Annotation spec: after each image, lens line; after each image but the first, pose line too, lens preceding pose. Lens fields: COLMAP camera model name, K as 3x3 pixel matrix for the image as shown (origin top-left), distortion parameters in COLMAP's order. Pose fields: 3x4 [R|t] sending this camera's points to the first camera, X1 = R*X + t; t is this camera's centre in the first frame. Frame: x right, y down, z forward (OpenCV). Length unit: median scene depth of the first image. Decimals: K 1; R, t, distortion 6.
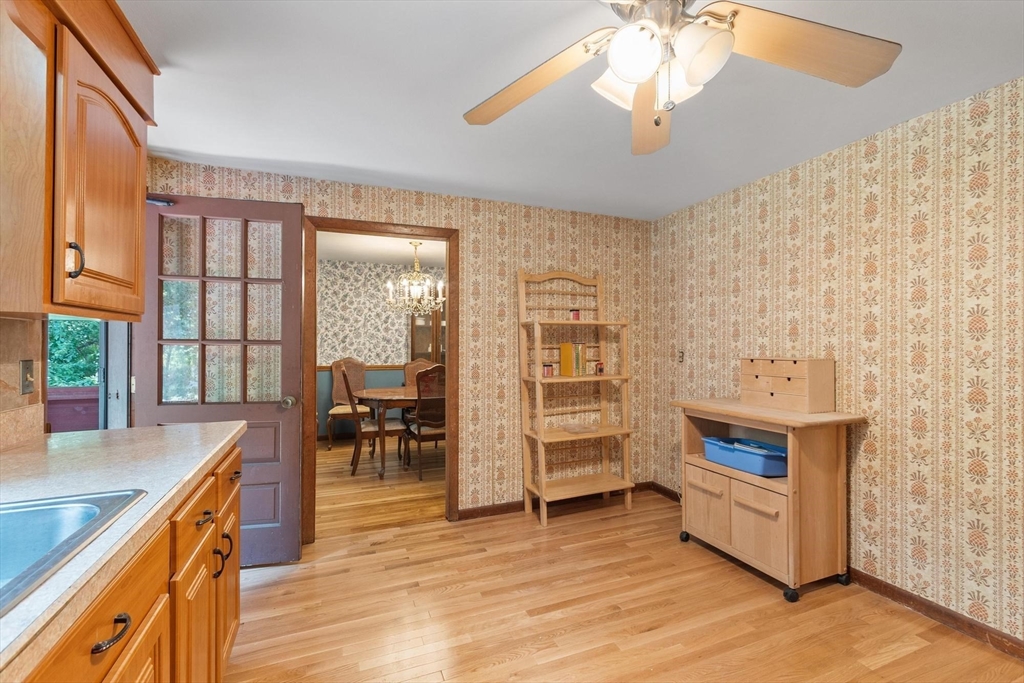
lens RADIAL K [[449.7, 0, 513.7], [0, 449.7, 340.4], [0, 0, 1]] dist [-0.000054, 0.000002]
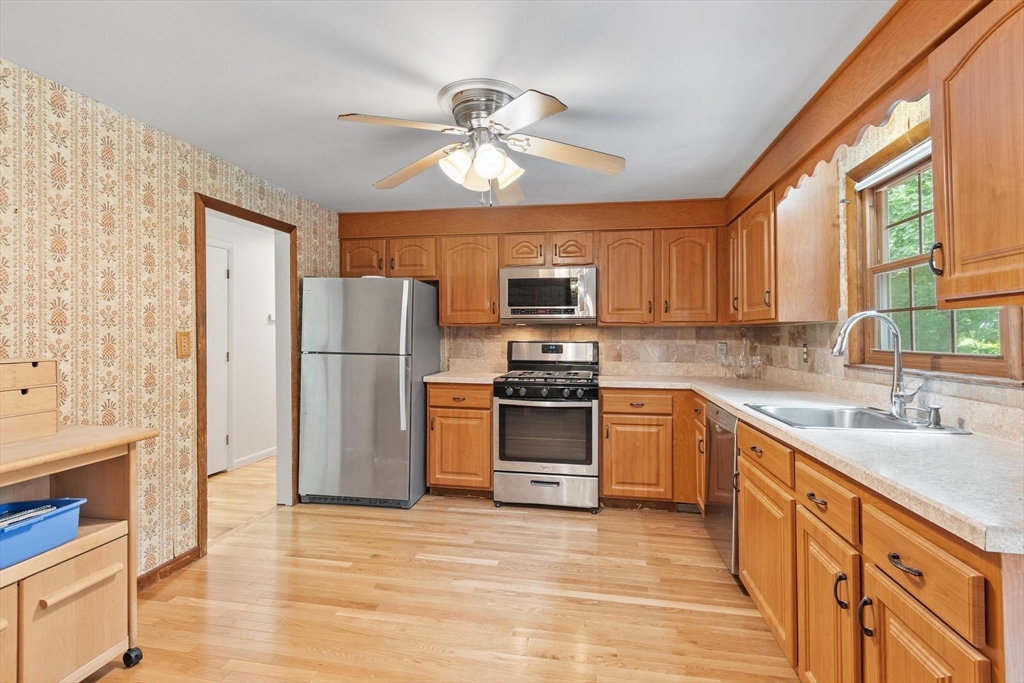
lens RADIAL K [[473.9, 0, 509.7], [0, 473.9, 331.6], [0, 0, 1]] dist [-0.001766, -0.000236]
pose [[-0.838548, 0.004418, 0.544811, -0.377829], [-0.002475, 0.999926, -0.011917, 0.006986], [-0.544823, -0.011341, -0.838474, 1.297319]]
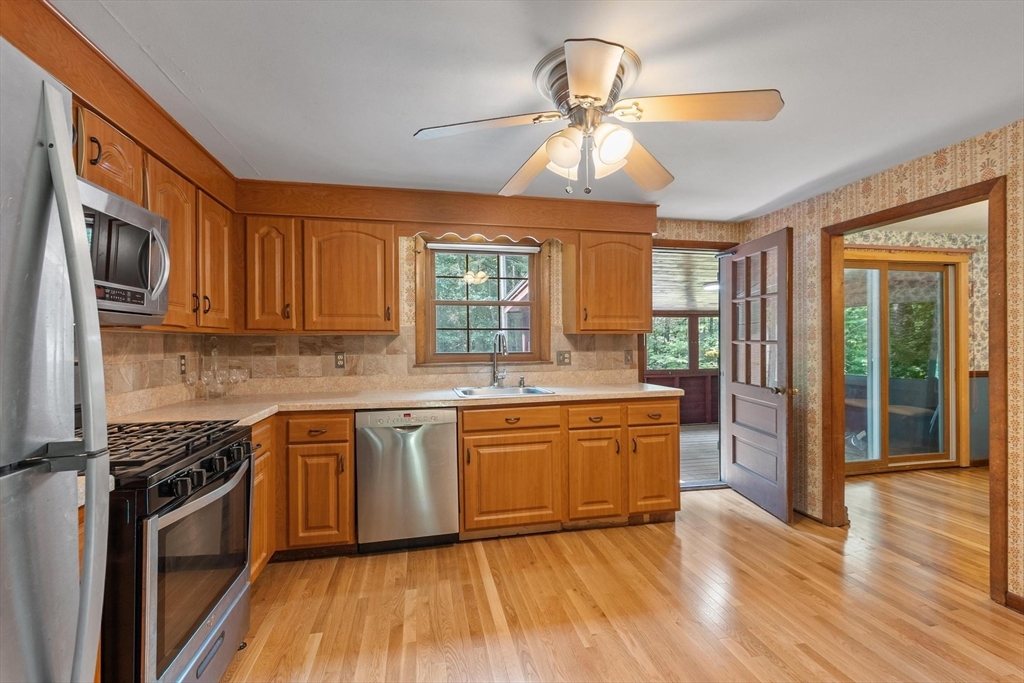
lens RADIAL K [[449.7, 0, 510.0], [0, 449.7, 340.6], [0, 0, 1]] dist [-0.000054, 0.000002]
pose [[-0.186645, -0.000810, -0.982427, 0.948376], [0.008600, 0.999960, -0.002458, -0.005376], [0.982390, -0.008908, -0.186631, 0.553110]]
